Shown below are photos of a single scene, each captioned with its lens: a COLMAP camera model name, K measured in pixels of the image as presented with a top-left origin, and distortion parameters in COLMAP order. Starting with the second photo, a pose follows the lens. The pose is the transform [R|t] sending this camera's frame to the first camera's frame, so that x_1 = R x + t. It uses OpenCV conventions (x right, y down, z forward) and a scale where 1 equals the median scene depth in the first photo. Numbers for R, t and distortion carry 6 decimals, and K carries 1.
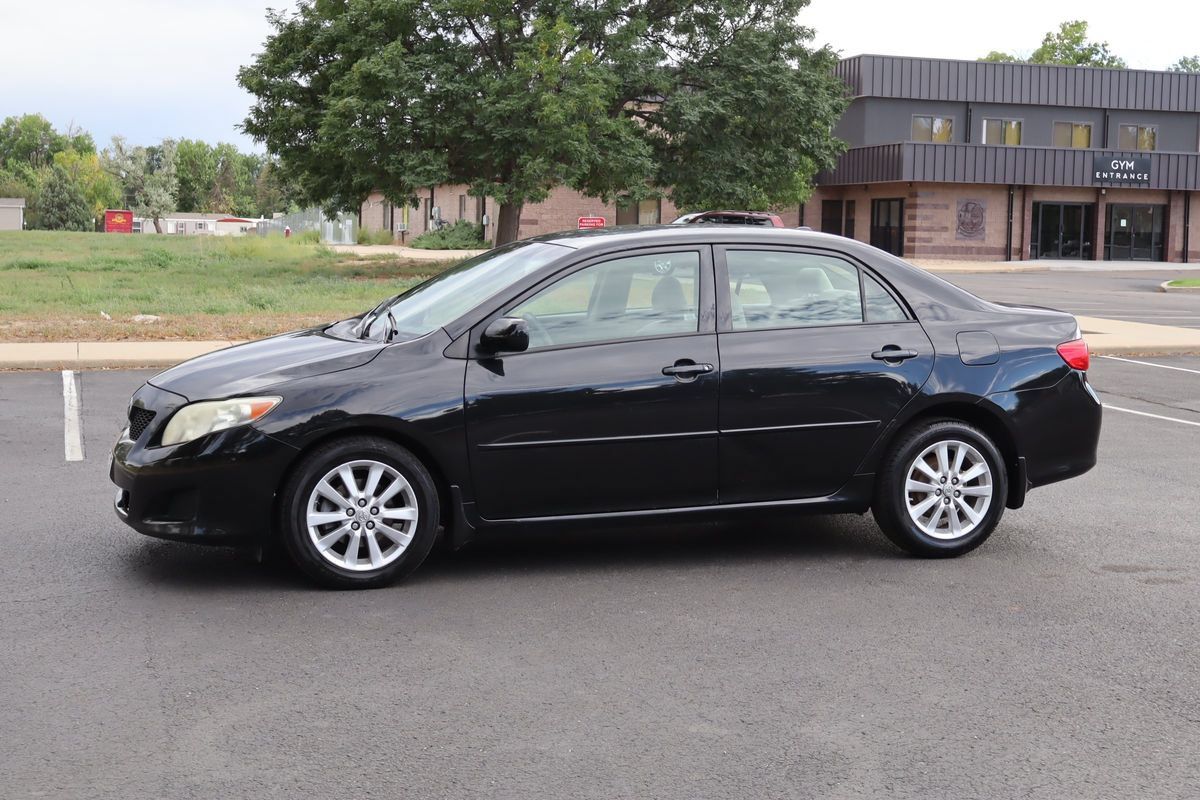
lens RADIAL K [[1653.8, 0, 600.0], [0, 1653.8, 400.0], [0, 0, 1]] dist [-0.004481, 0.017656]
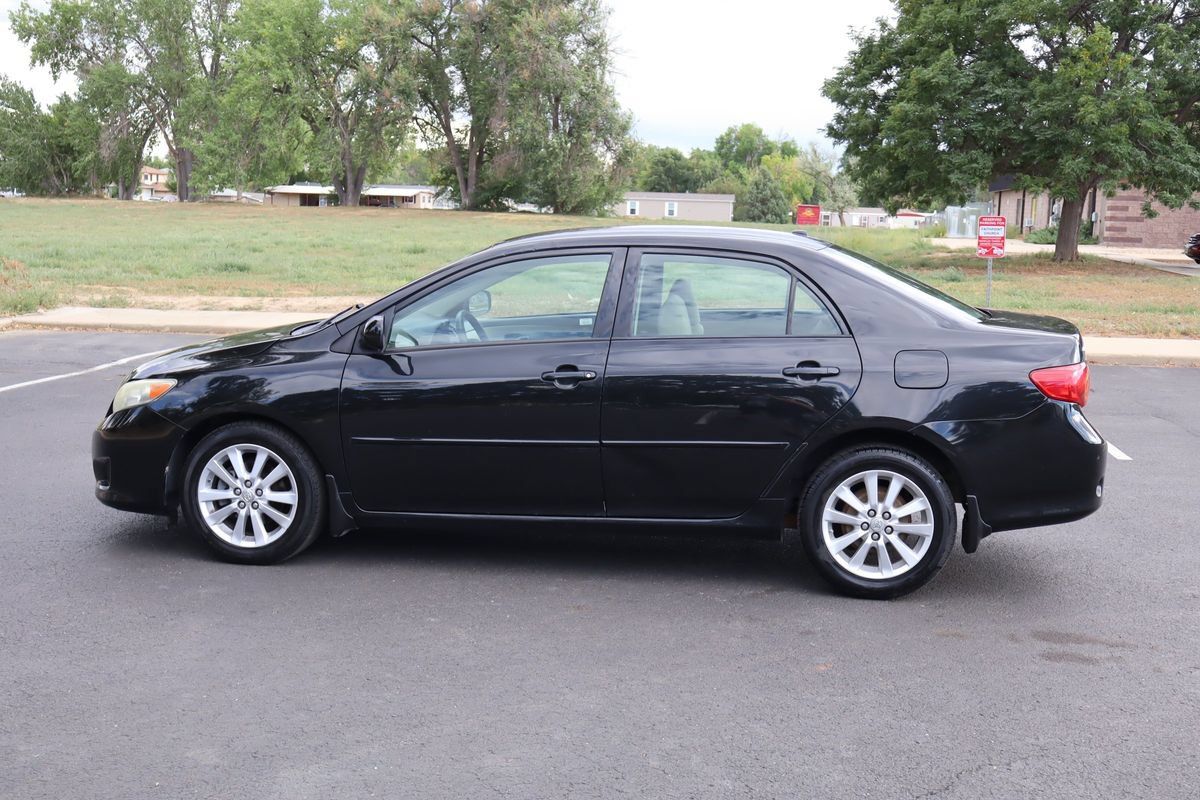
lens RADIAL K [[1455.5, 0, 600.0], [0, 1455.5, 400.0], [0, 0, 1]] dist [-0.002445, -0.010546]
pose [[0.905136, 0.062736, -0.420468, 0.403256], [-0.054944, 0.998019, 0.030632, -0.029473], [0.421557, -0.004624, 0.906790, 0.217470]]
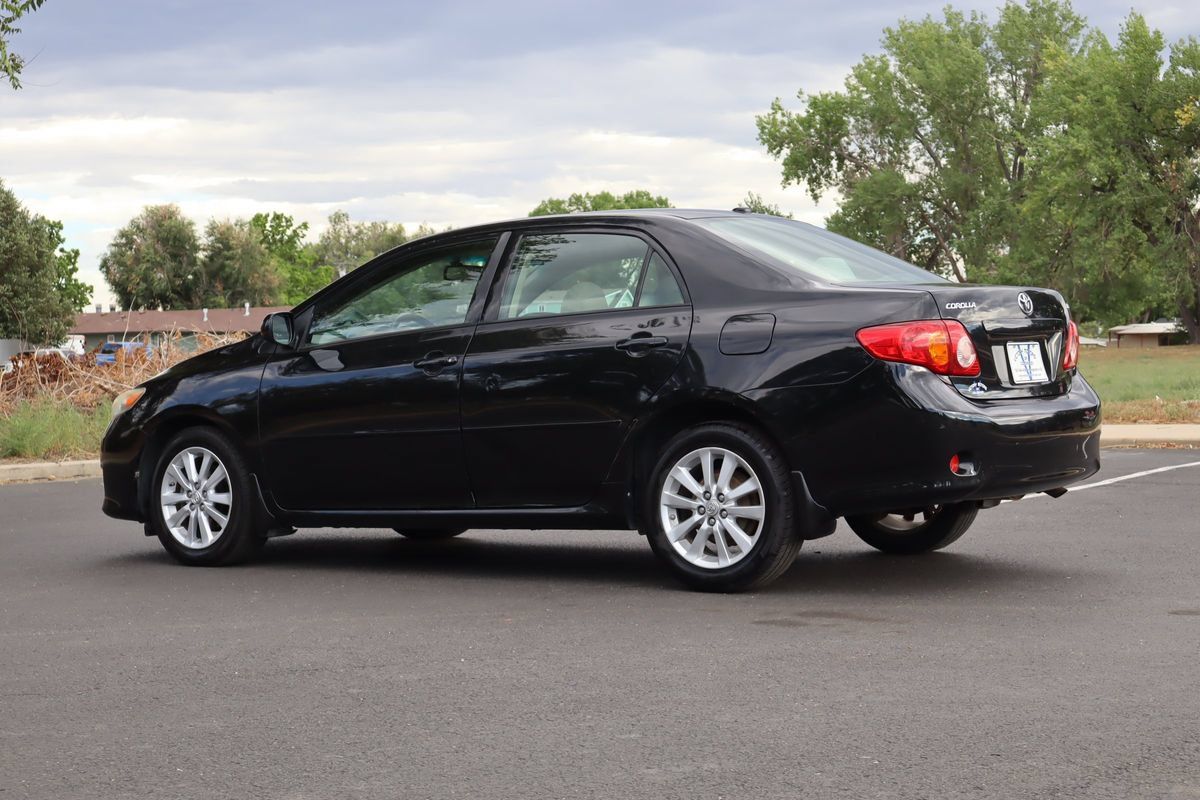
lens RADIAL K [[2101.2, 0, 600.0], [0, 2101.2, 400.0], [0, 0, 1]] dist [0.004621, 0.234049]
pose [[0.608112, -0.014594, -0.793717, 1.003609], [-0.050918, 0.997055, -0.057344, 0.063566], [0.792217, 0.075286, 0.605578, 0.322284]]
